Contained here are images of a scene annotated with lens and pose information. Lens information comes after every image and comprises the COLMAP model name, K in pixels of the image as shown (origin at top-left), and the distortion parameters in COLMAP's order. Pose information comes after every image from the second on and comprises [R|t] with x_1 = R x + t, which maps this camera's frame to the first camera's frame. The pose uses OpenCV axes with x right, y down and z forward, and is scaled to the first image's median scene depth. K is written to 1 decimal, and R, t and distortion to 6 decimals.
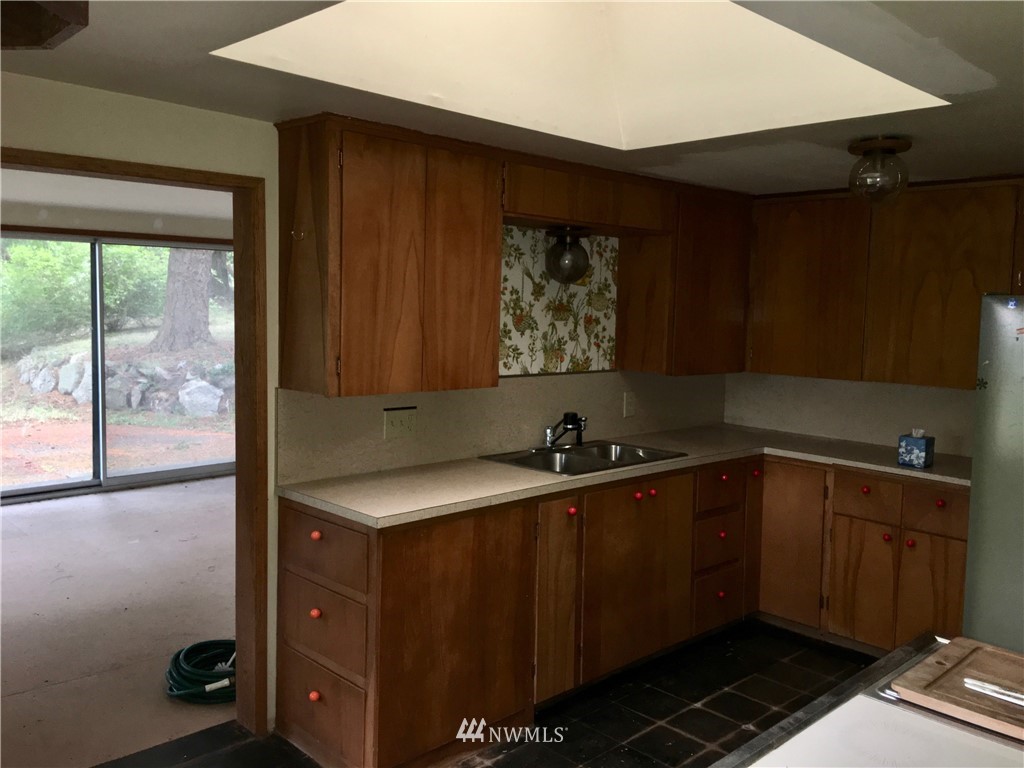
lens RADIAL K [[873.0, 0, 522.4], [0, 873.0, 380.7], [0, 0, 1]] dist [0.013114, -0.035544]
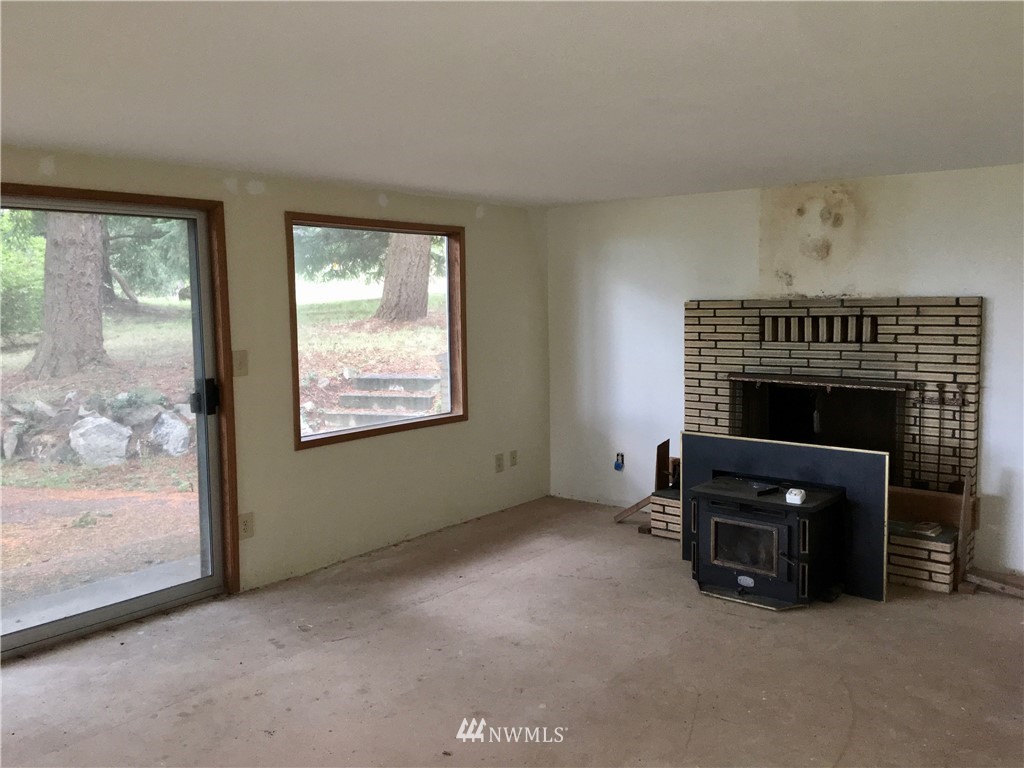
lens RADIAL K [[873.0, 0, 501.4], [0, 873.0, 383.2], [0, 0, 1]] dist [0.013114, -0.035544]
pose [[0.993666, -0.046546, 0.102284, -0.100480], [0.045867, 0.998907, 0.008982, -0.019603], [-0.102590, -0.004234, 0.994715, 0.218712]]
